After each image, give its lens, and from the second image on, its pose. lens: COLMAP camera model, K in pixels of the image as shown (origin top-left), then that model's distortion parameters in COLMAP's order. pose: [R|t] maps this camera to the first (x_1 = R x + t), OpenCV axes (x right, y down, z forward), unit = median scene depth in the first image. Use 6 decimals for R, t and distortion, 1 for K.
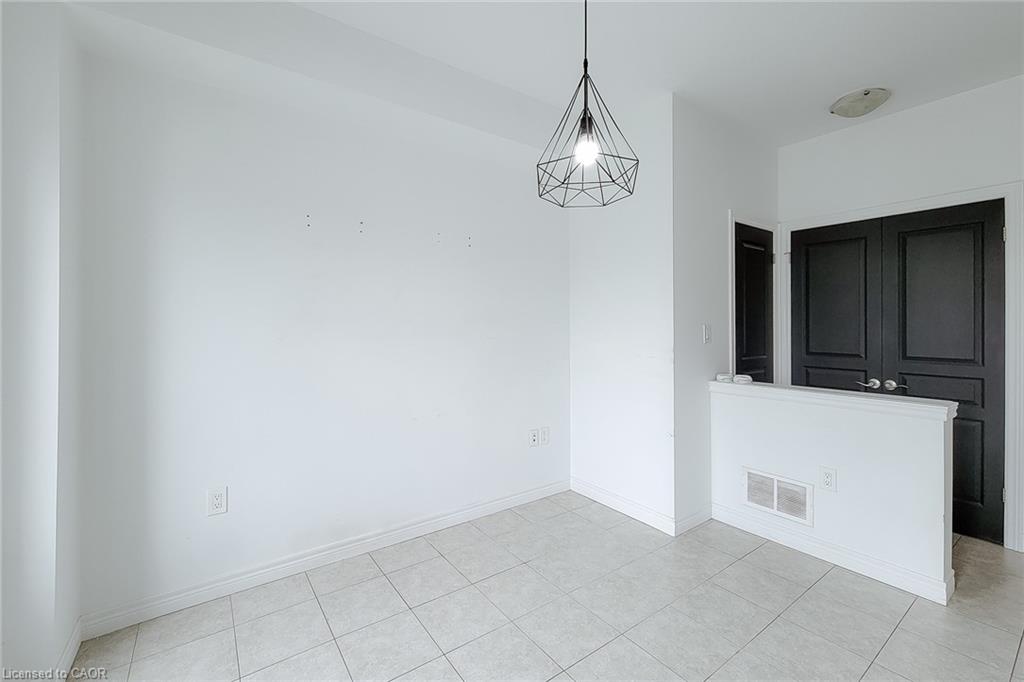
lens RADIAL K [[425.3, 0, 515.1], [0, 425.3, 322.5], [0, 0, 1]] dist [0.003056, -0.002394]
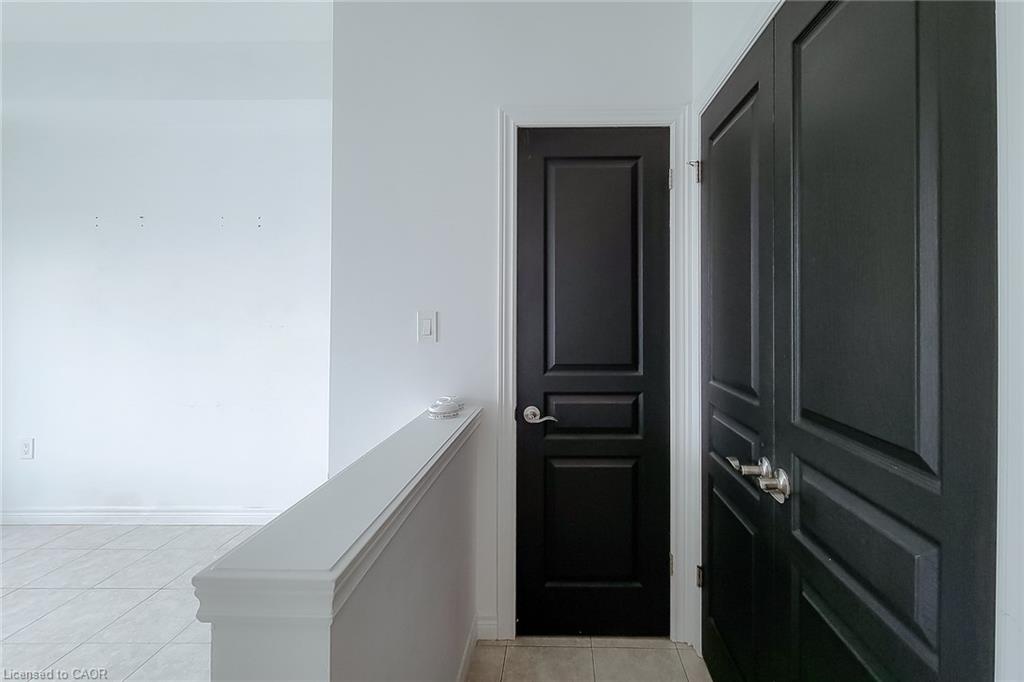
lens RADIAL K [[425.3, 0, 549.4], [0, 425.3, 309.8], [0, 0, 1]] dist [0.003056, -0.002394]
pose [[0.814789, -0.004920, -0.579736, 1.166156], [0.001421, 0.999978, -0.006489, 0.009131], [0.579755, 0.004463, 0.814778, 0.758732]]
